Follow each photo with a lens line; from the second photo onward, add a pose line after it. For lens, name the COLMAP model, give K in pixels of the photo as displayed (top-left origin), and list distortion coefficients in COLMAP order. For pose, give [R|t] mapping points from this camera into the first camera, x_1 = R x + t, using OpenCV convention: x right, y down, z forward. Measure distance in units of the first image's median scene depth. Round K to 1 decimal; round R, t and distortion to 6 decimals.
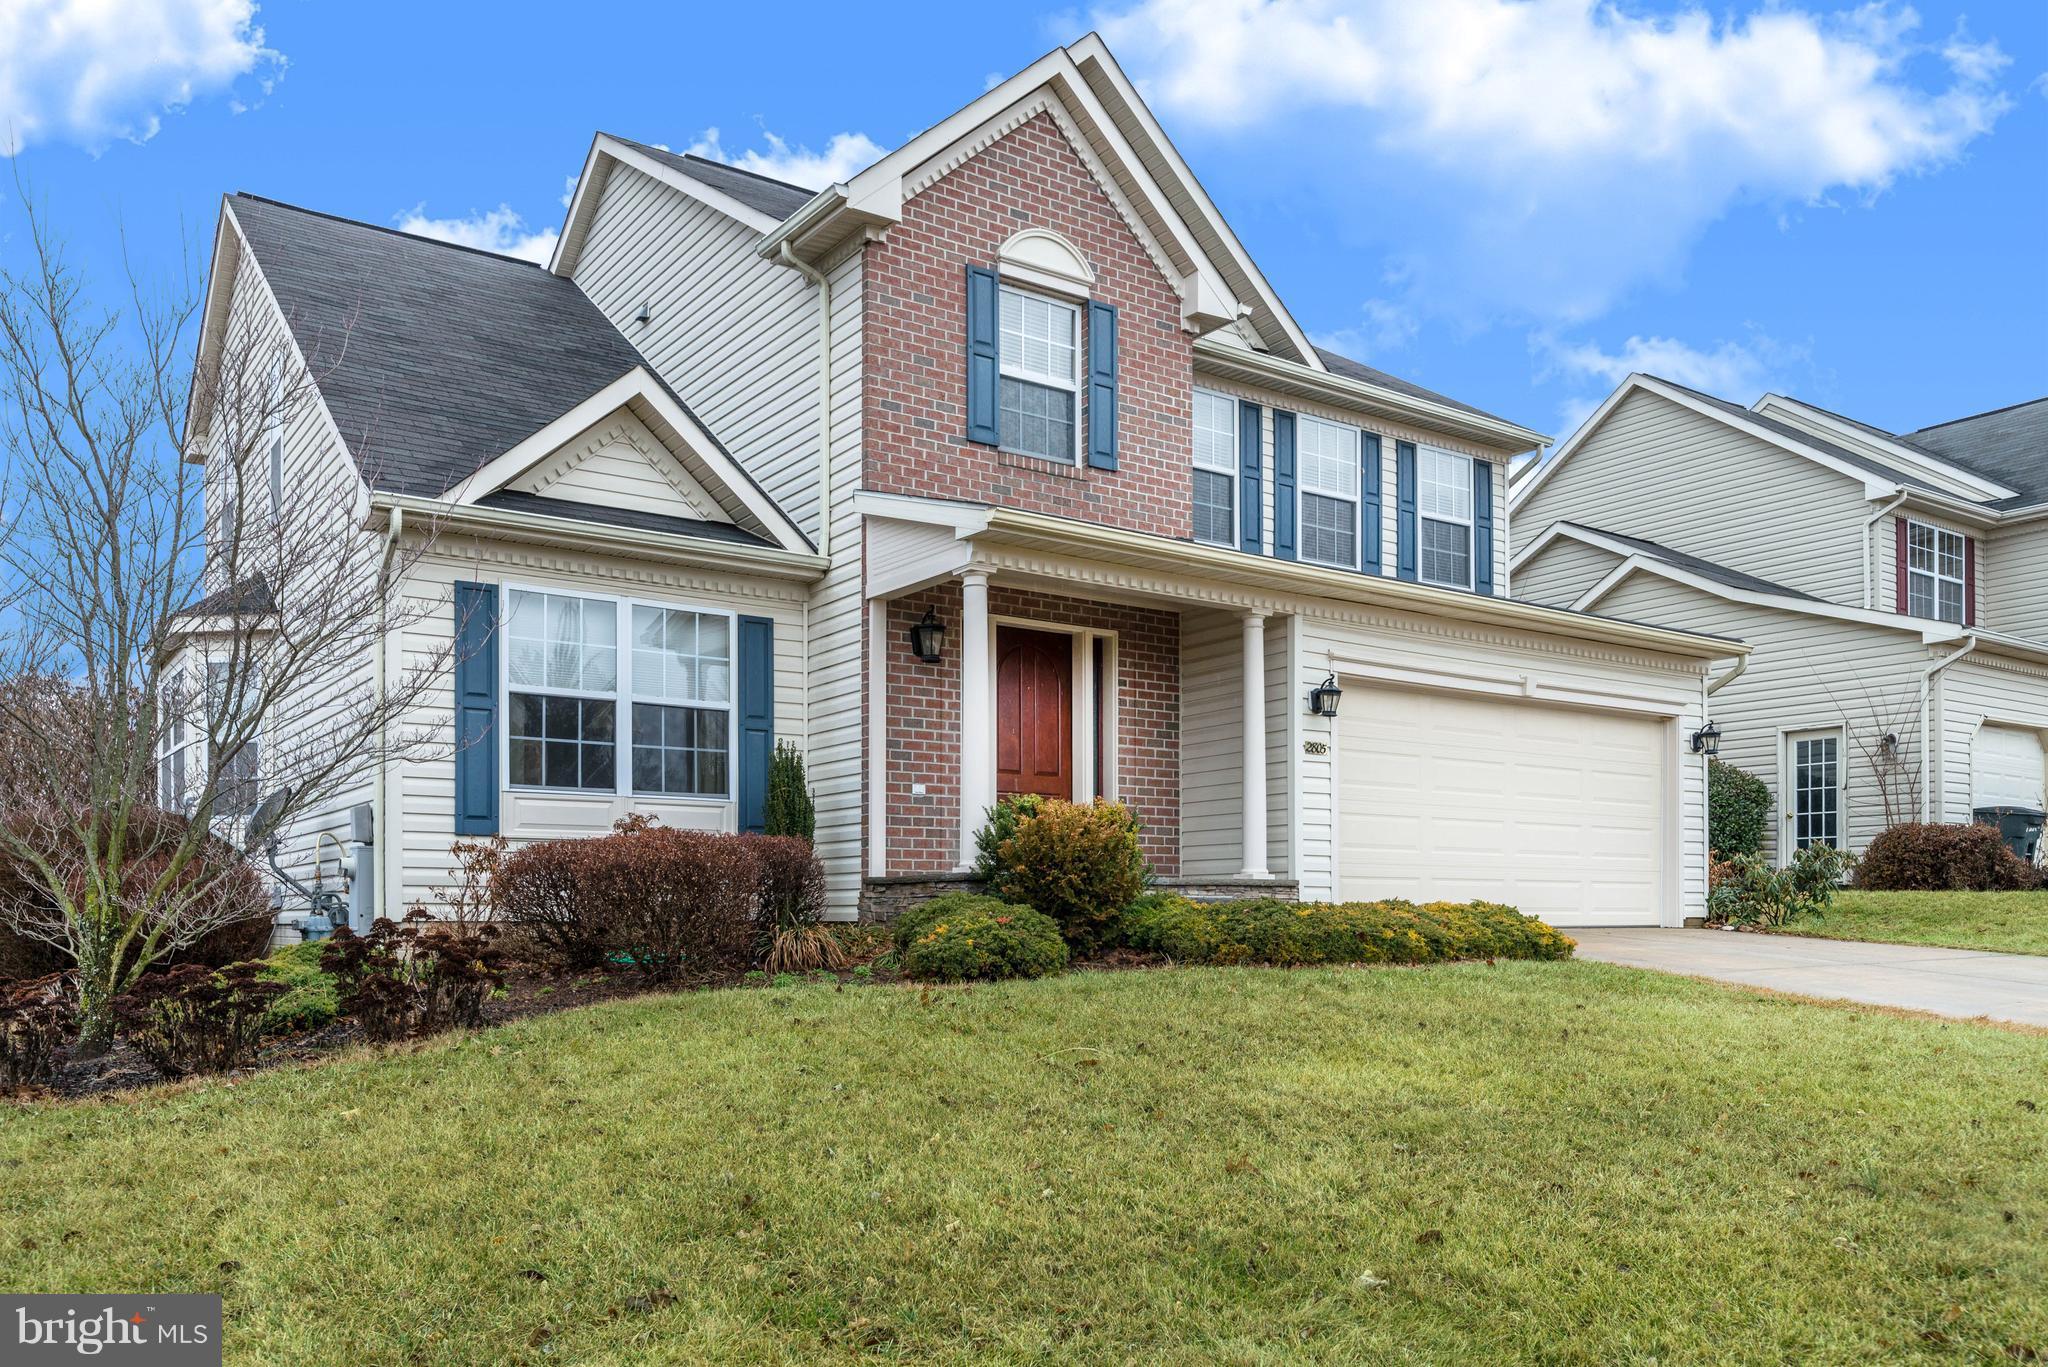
lens RADIAL K [[1522.5, 0, 1024.0], [0, 1522.5, 683.5], [0, 0, 1]] dist [0.001380, -0.000371]
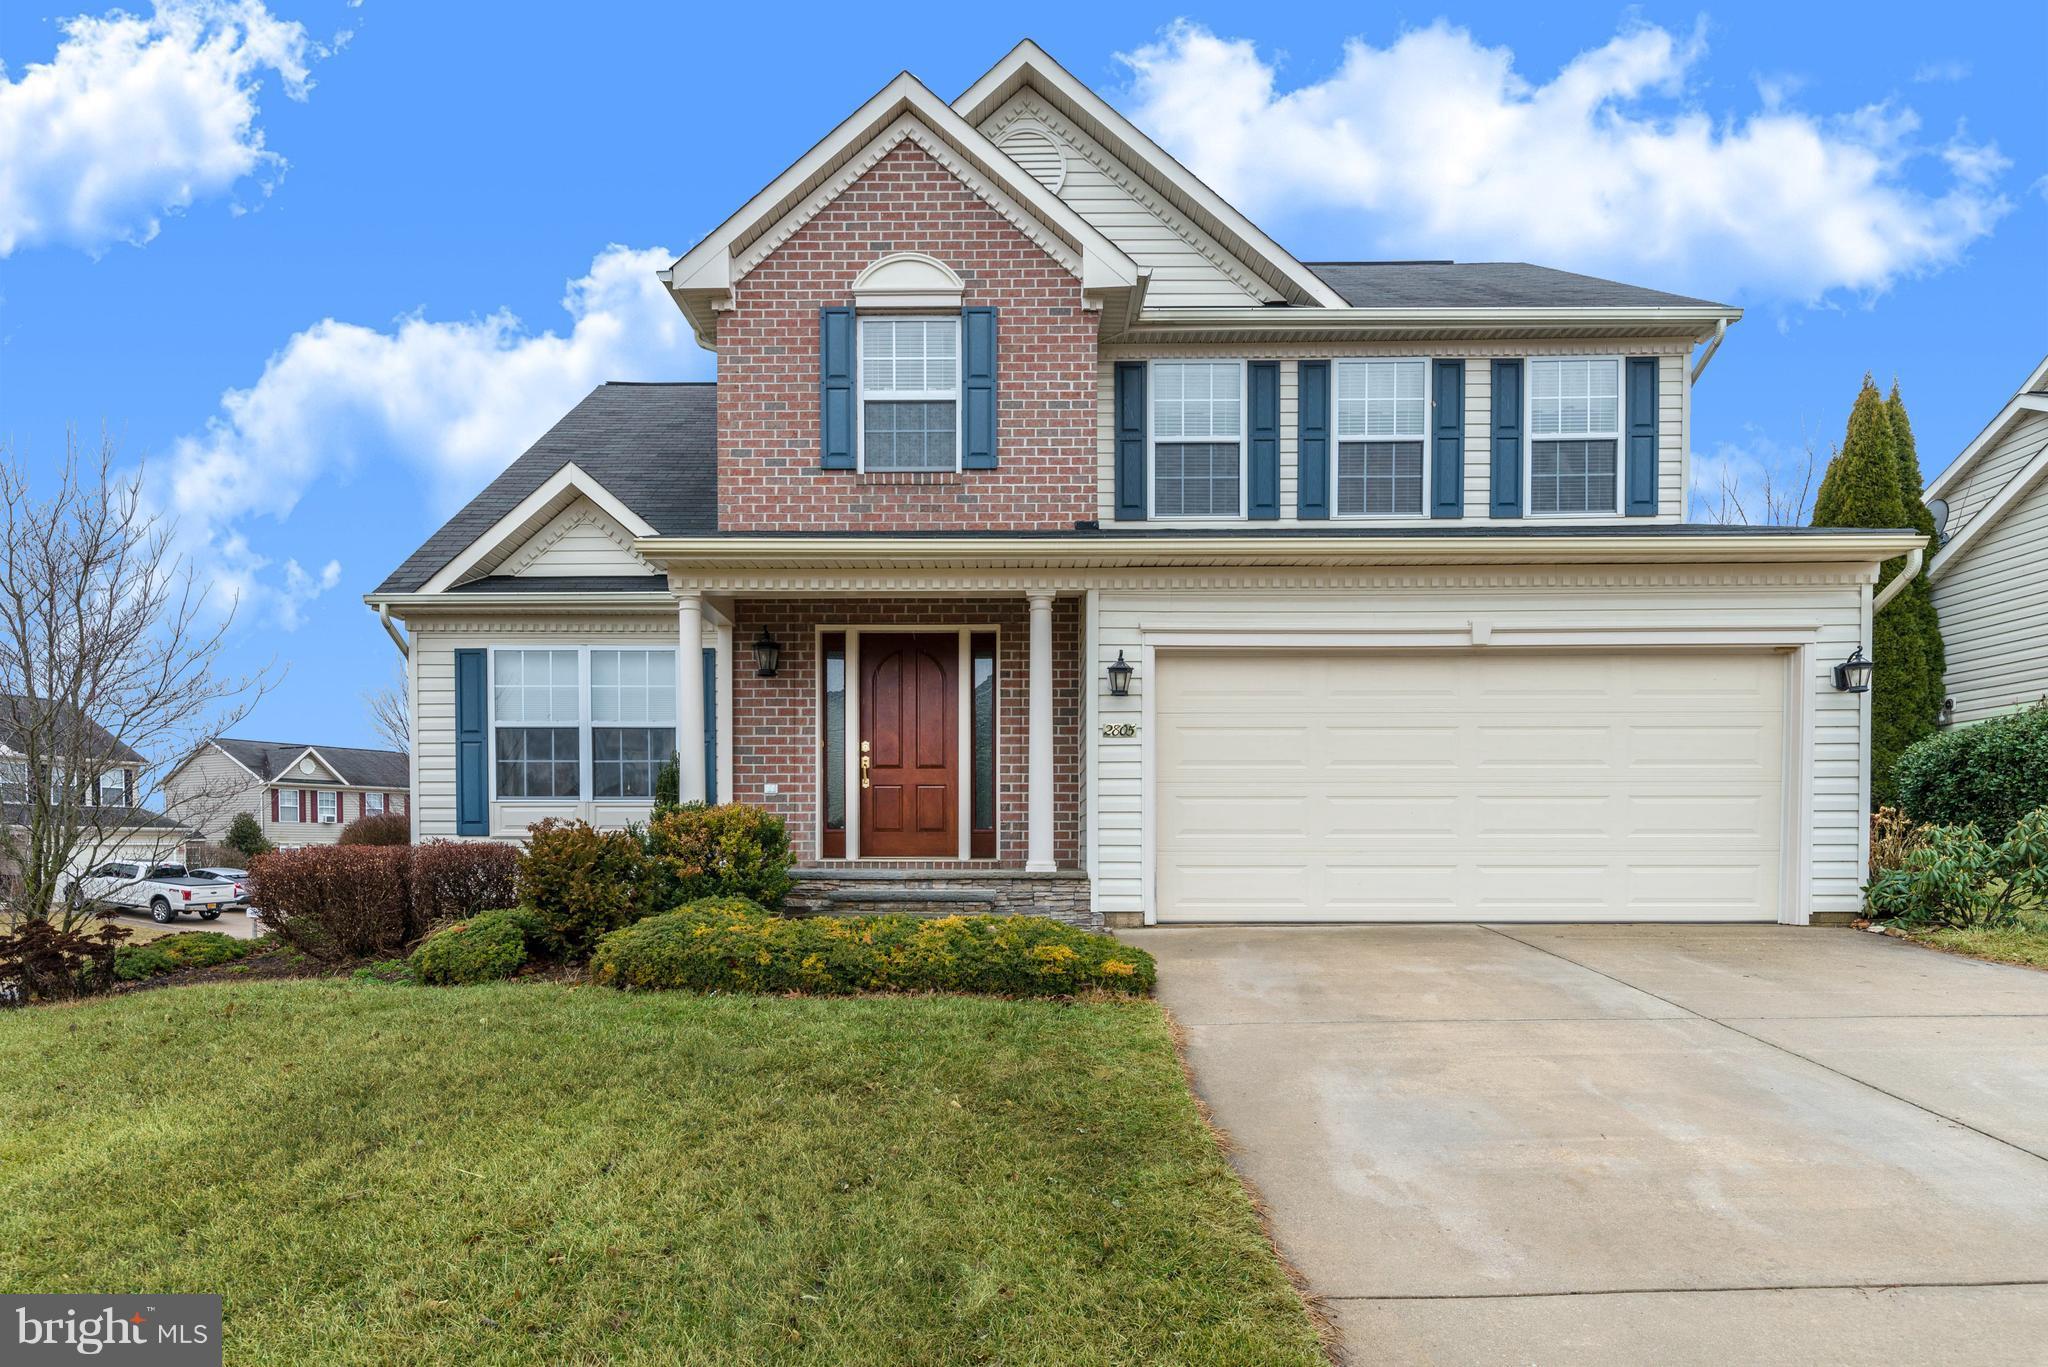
lens RADIAL K [[1136.1, 0, 1020.8], [0, 1136.1, 733.4], [0, 0, 1]] dist [-0.002700, 0.000330]
pose [[0.817657, -0.052410, -0.573315, 0.527457], [0.087143, 0.995640, 0.033266, 0.015249], [0.569072, -0.077161, 0.818659, 0.384687]]
